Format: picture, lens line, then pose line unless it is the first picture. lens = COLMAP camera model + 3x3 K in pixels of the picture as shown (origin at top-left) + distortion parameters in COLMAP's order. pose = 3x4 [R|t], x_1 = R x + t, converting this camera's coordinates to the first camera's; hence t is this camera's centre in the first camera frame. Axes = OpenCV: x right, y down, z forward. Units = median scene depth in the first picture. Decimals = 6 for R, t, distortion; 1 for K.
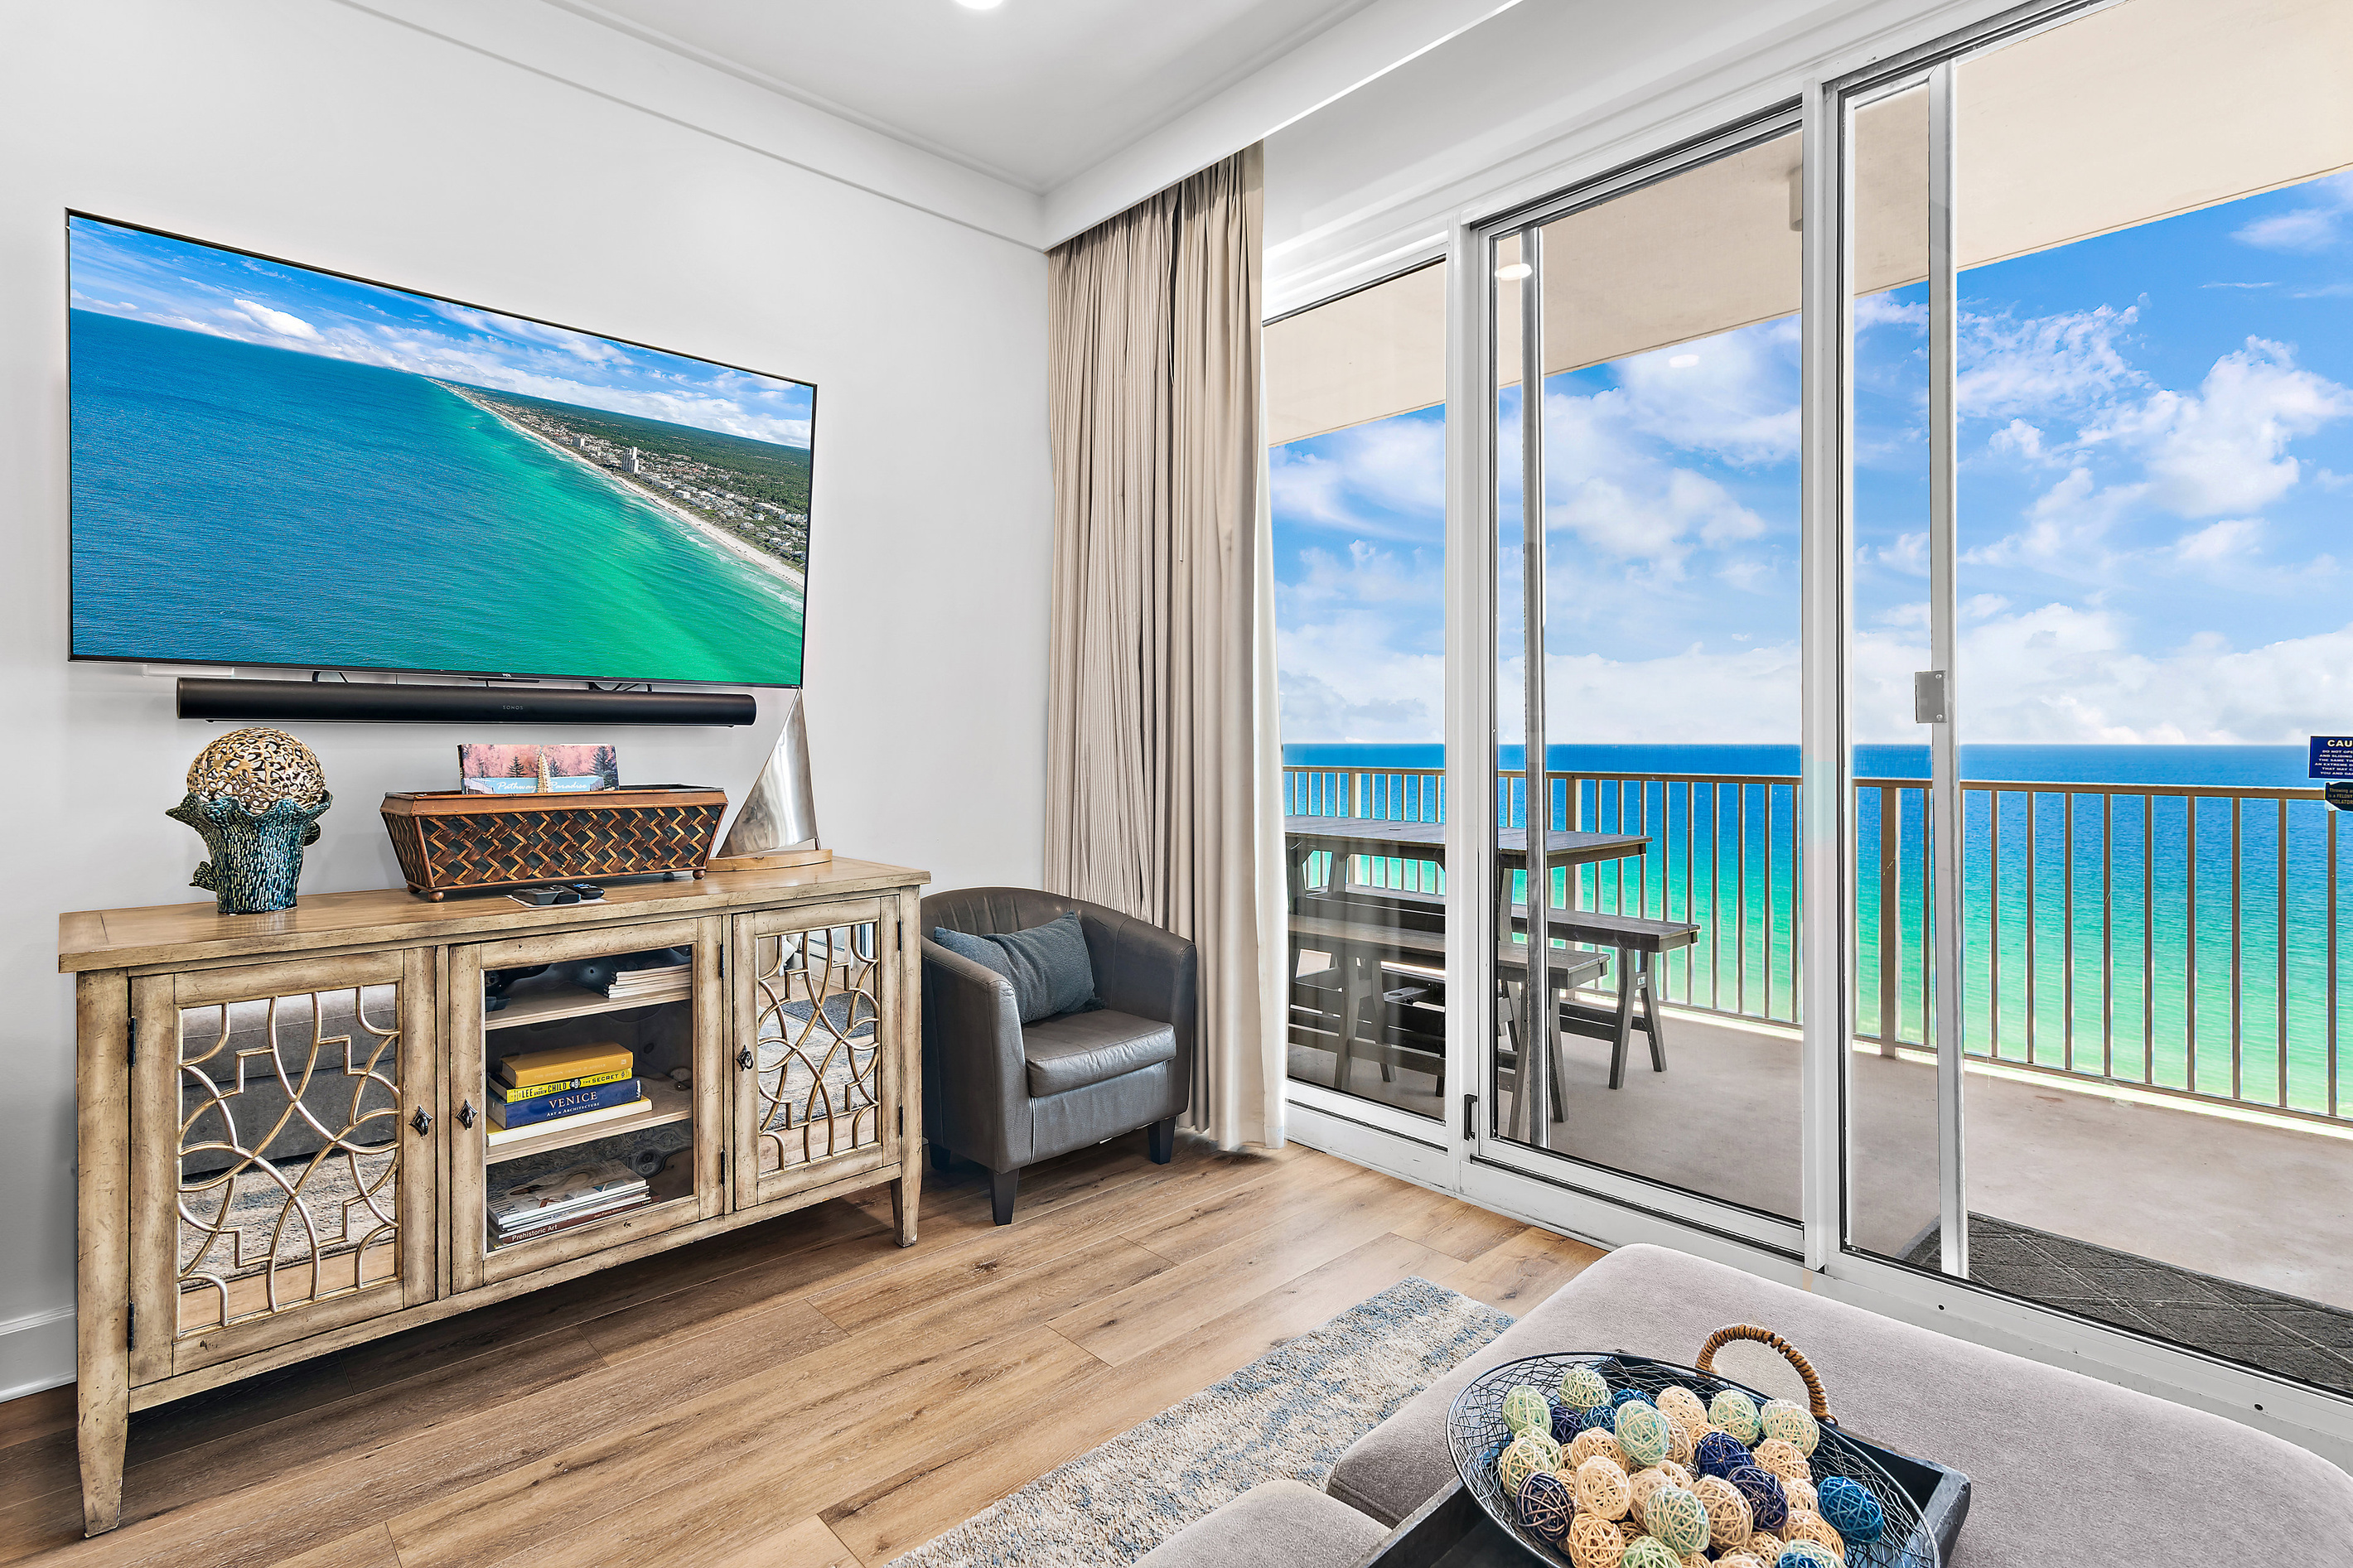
lens RADIAL K [[1145.1, 0, 1159.6], [0, 1145.1, 731.2], [0, 0, 1]] dist [0.013125, -0.000269]
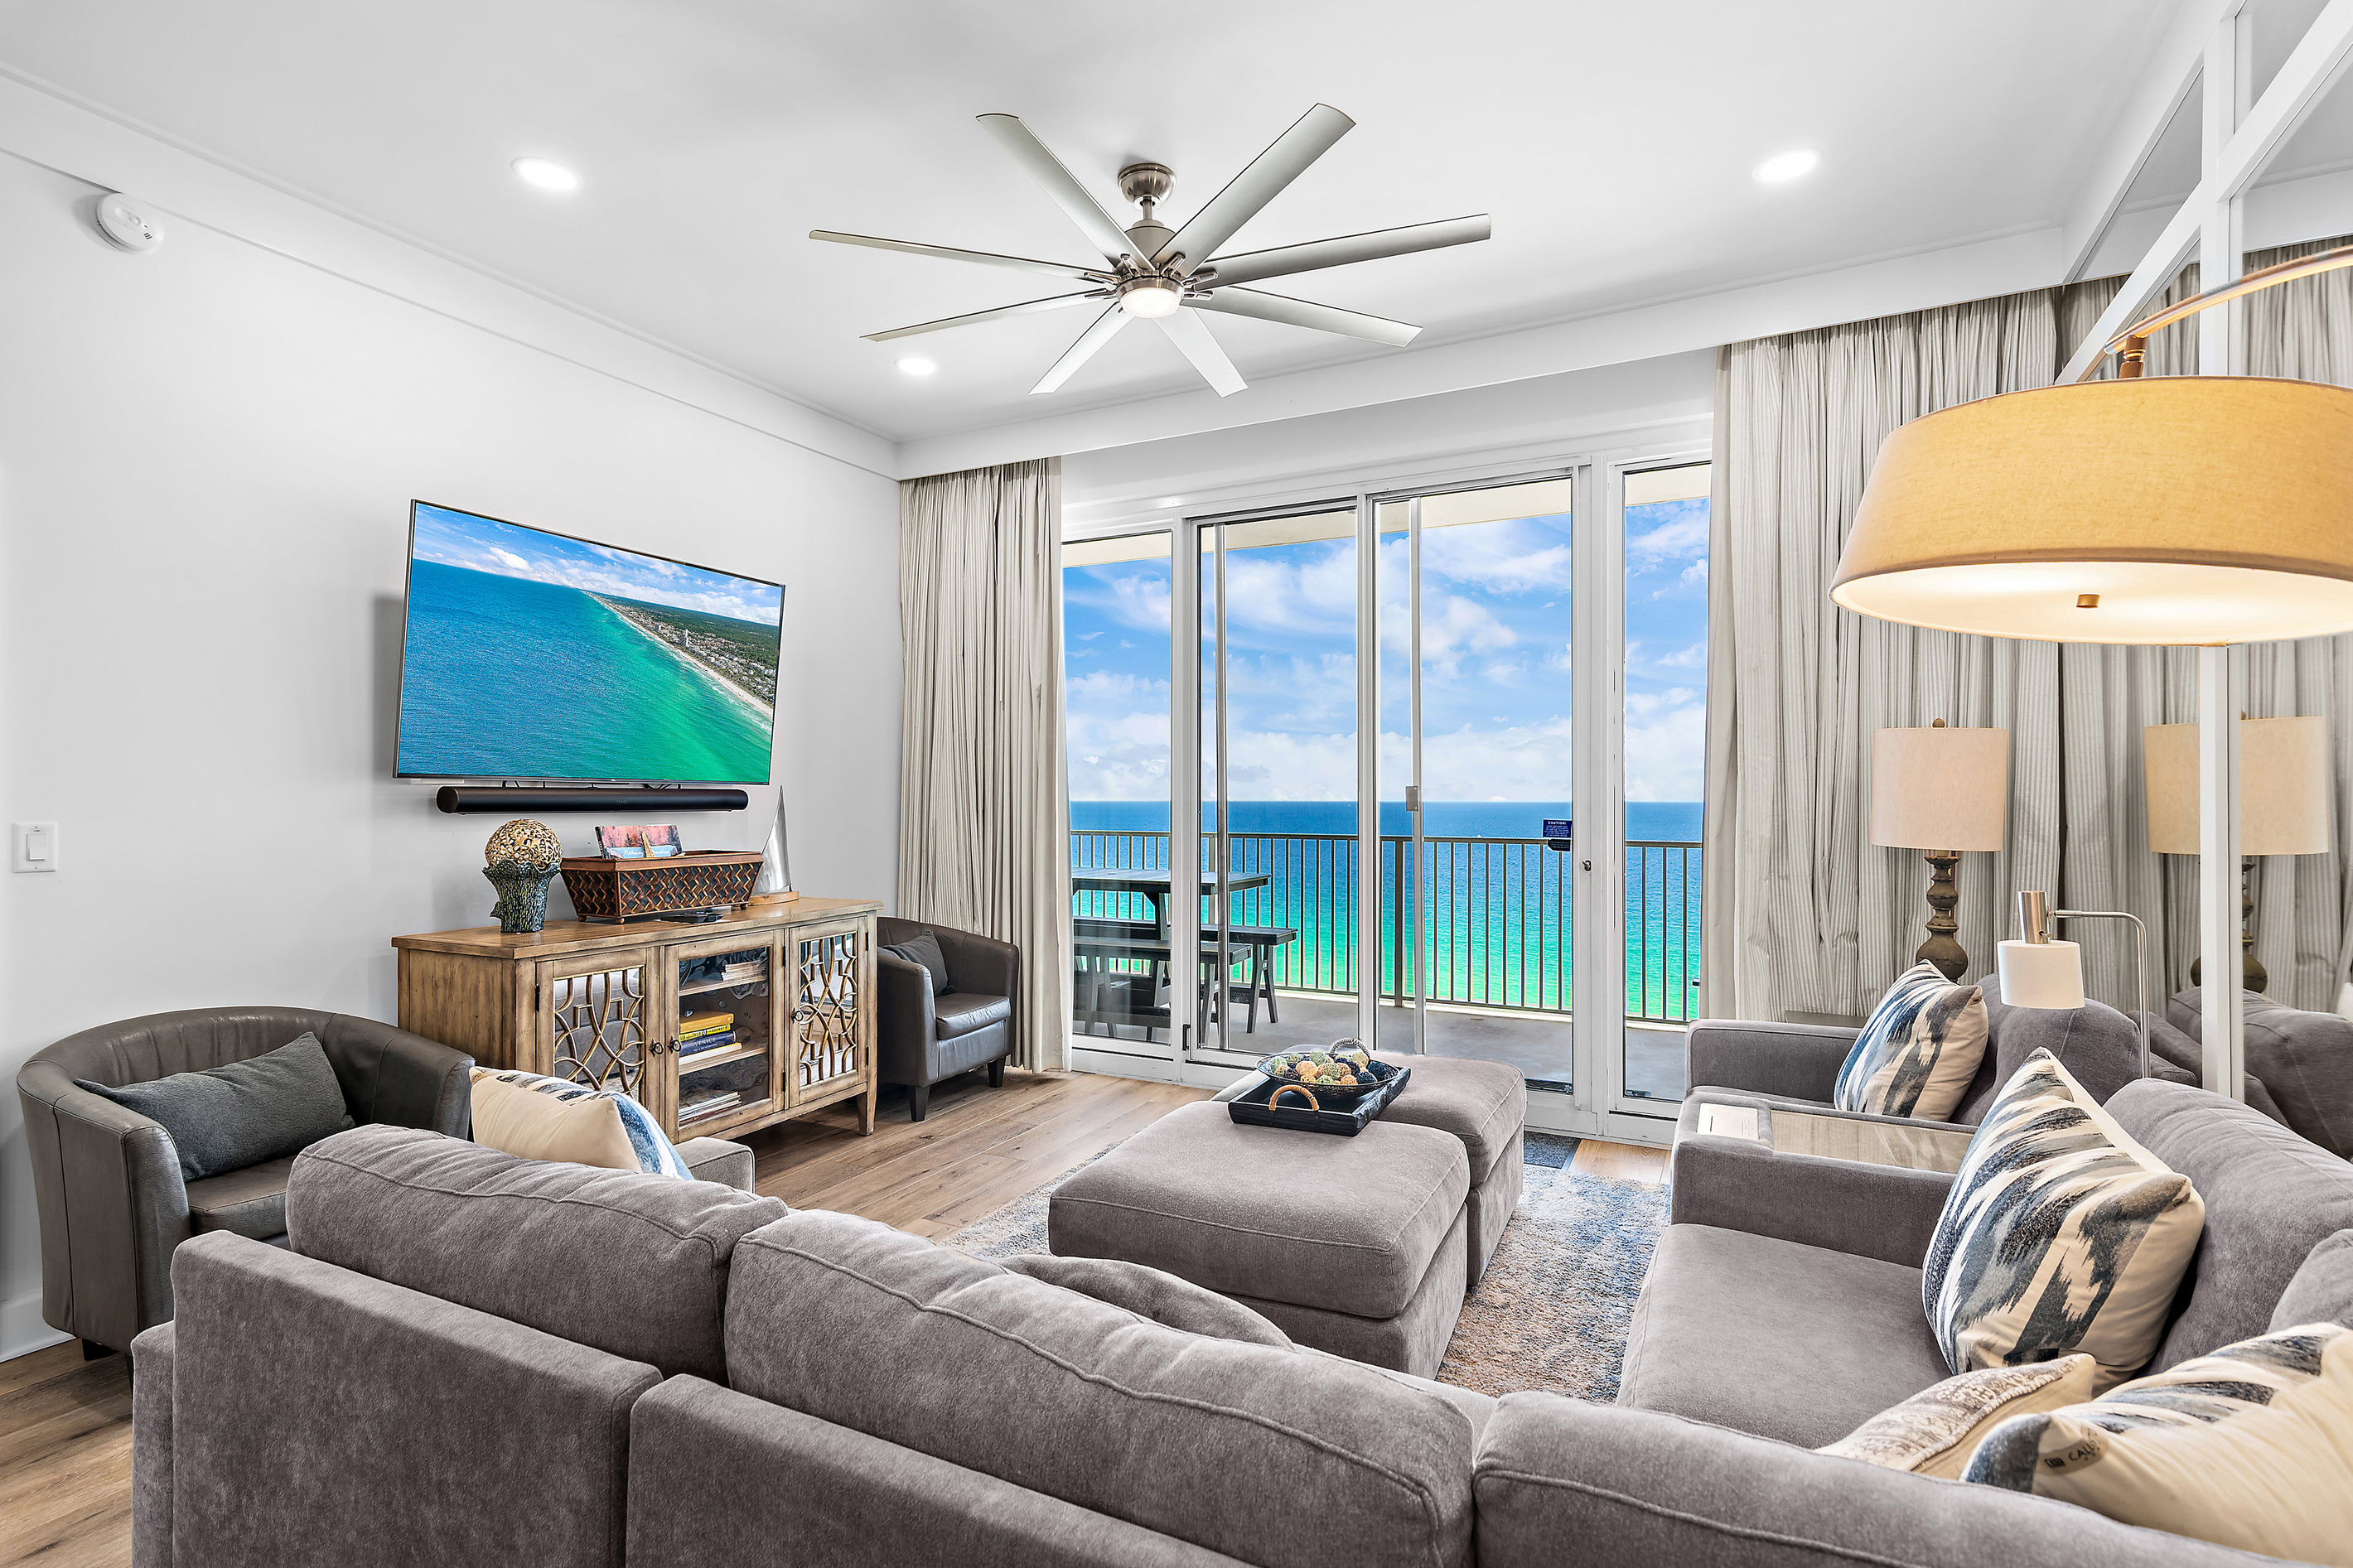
lens RADIAL K [[1148.7, 0, 1176.5], [0, 1148.7, 784.0], [0, 0, 1]] dist [0.000771, 0.000033]
pose [[0.933828, 0.004693, 0.357690, -0.407645], [-0.002800, 0.999979, -0.005808, -0.036262], [-0.357710, 0.004422, 0.933822, -0.680150]]
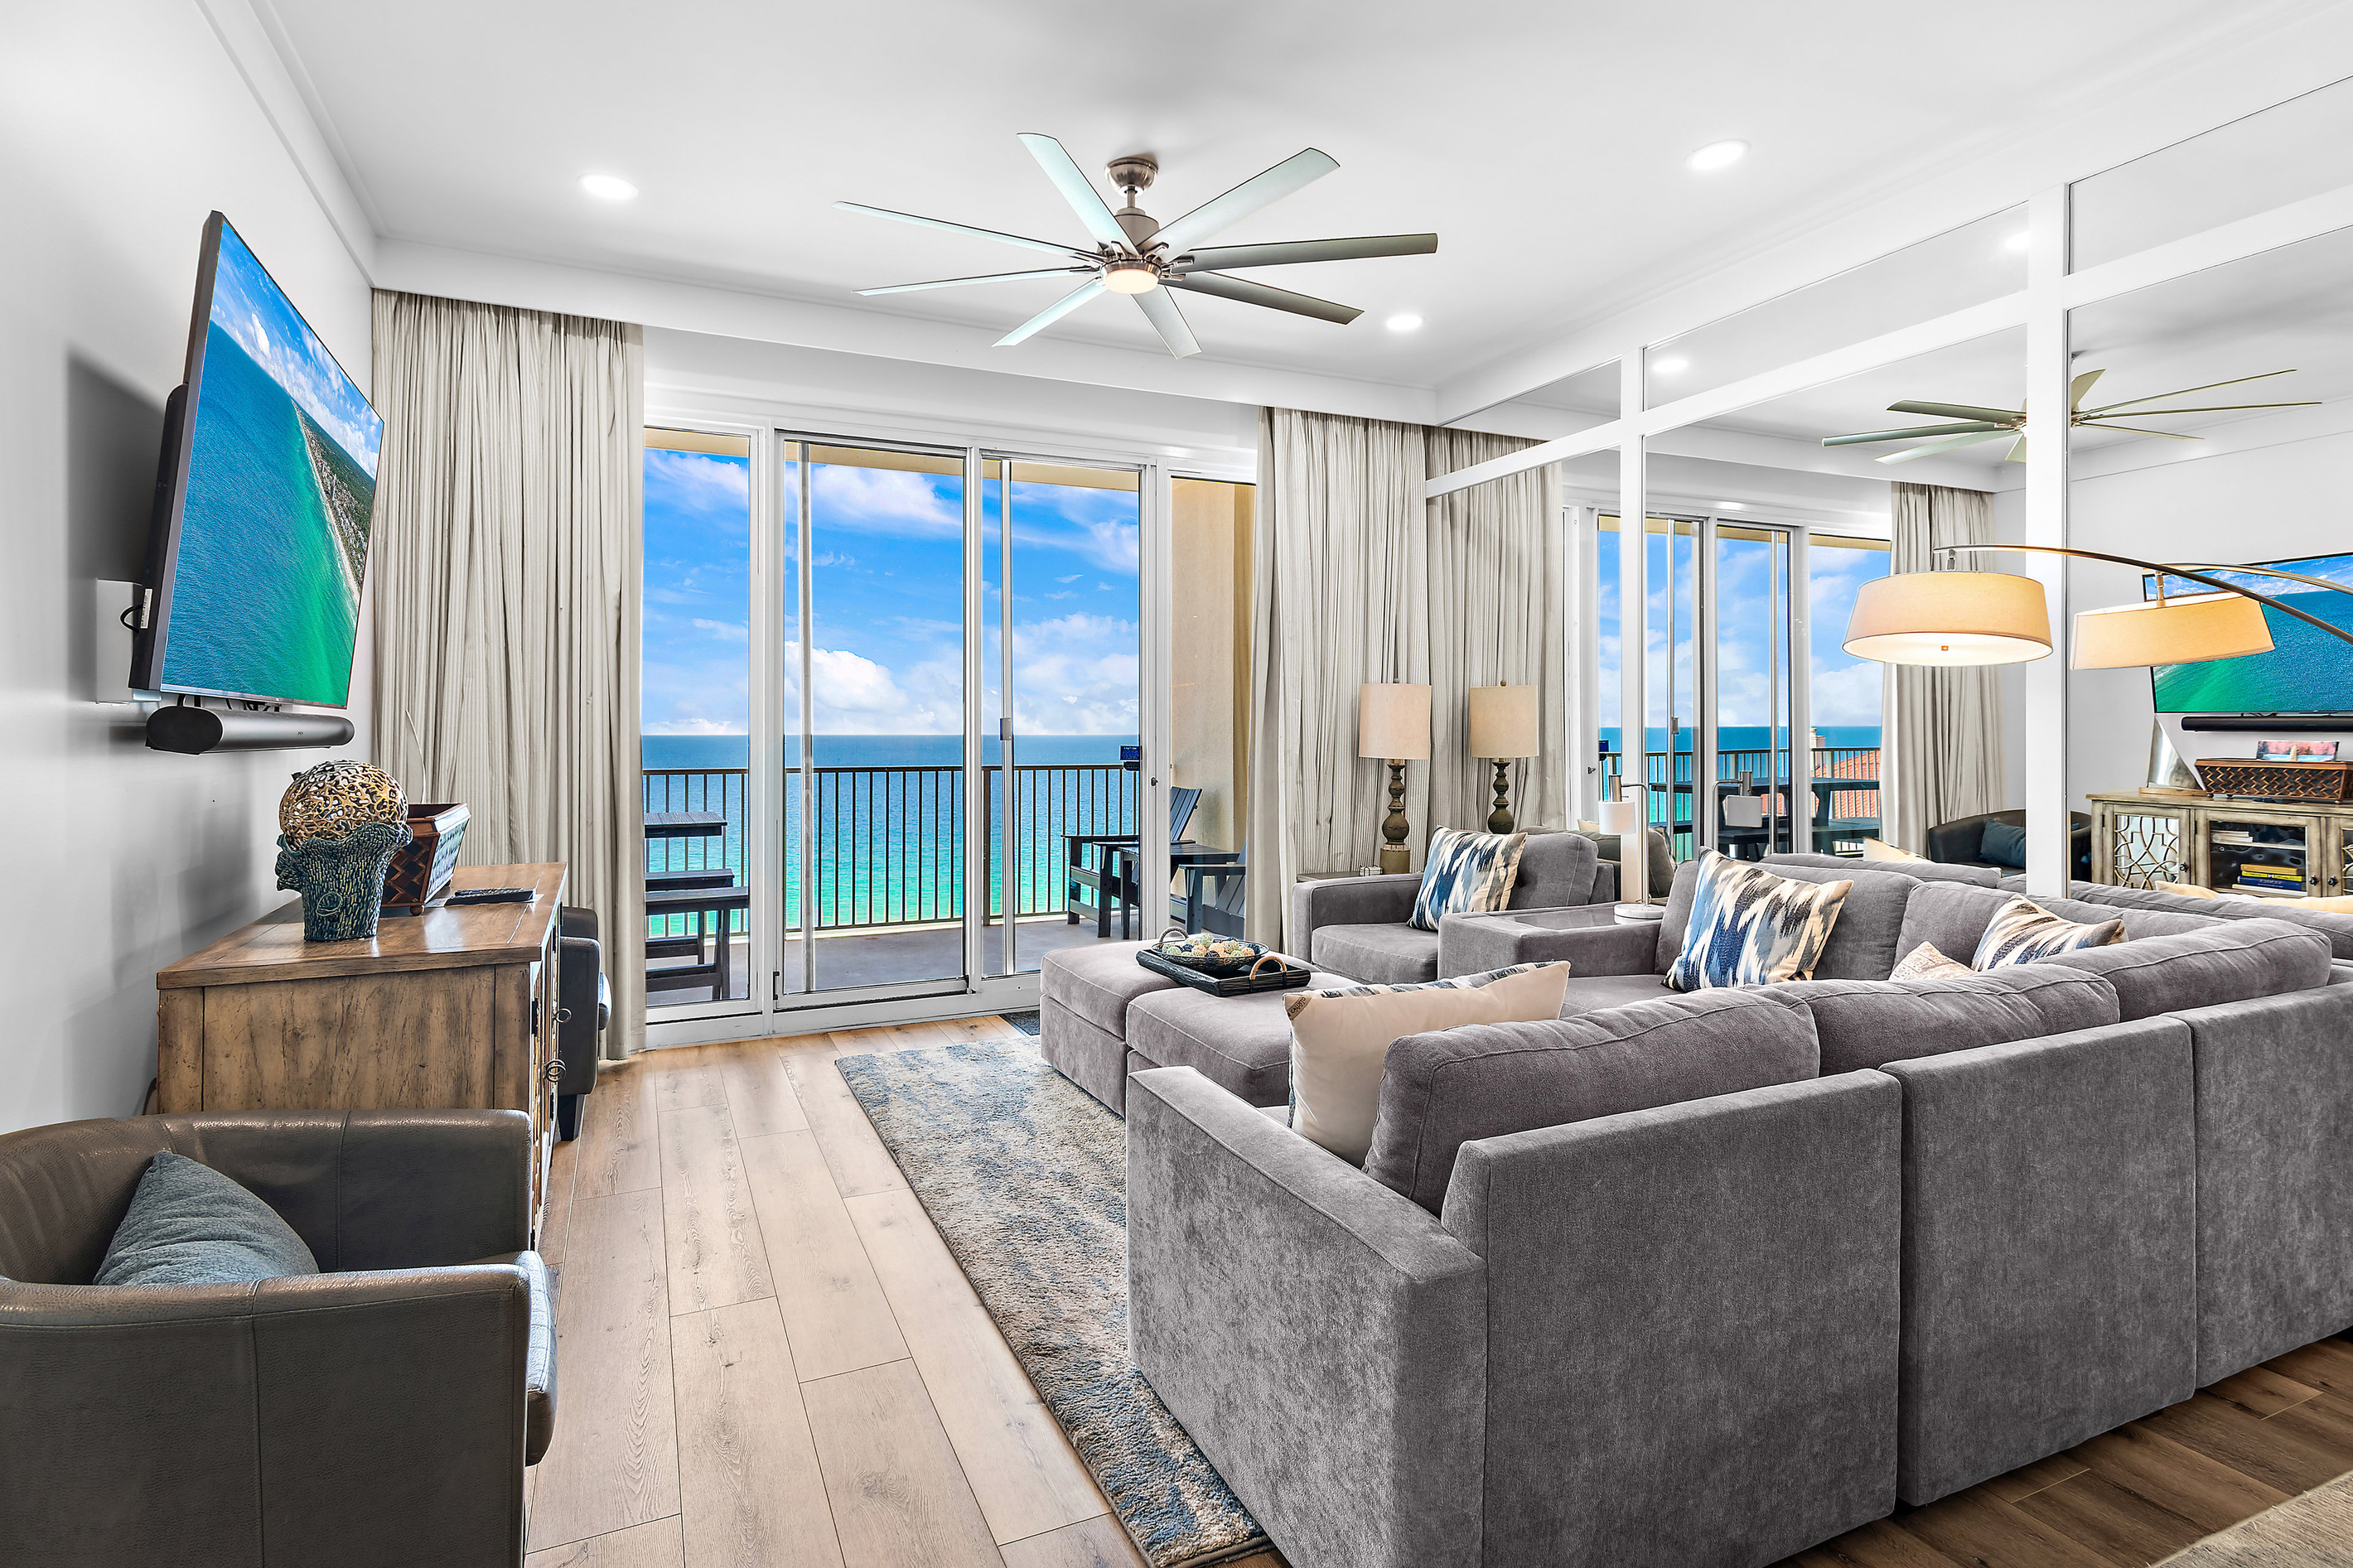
lens RADIAL K [[1145.1, 0, 1159.6], [0, 1145.1, 731.2], [0, 0, 1]] dist [0.013125, -0.000269]
pose [[0.292535, -0.002864, 0.956251, -1.251594], [-0.002799, 0.999989, 0.003851, -0.031723], [-0.956251, -0.003803, 0.292523, 0.015449]]
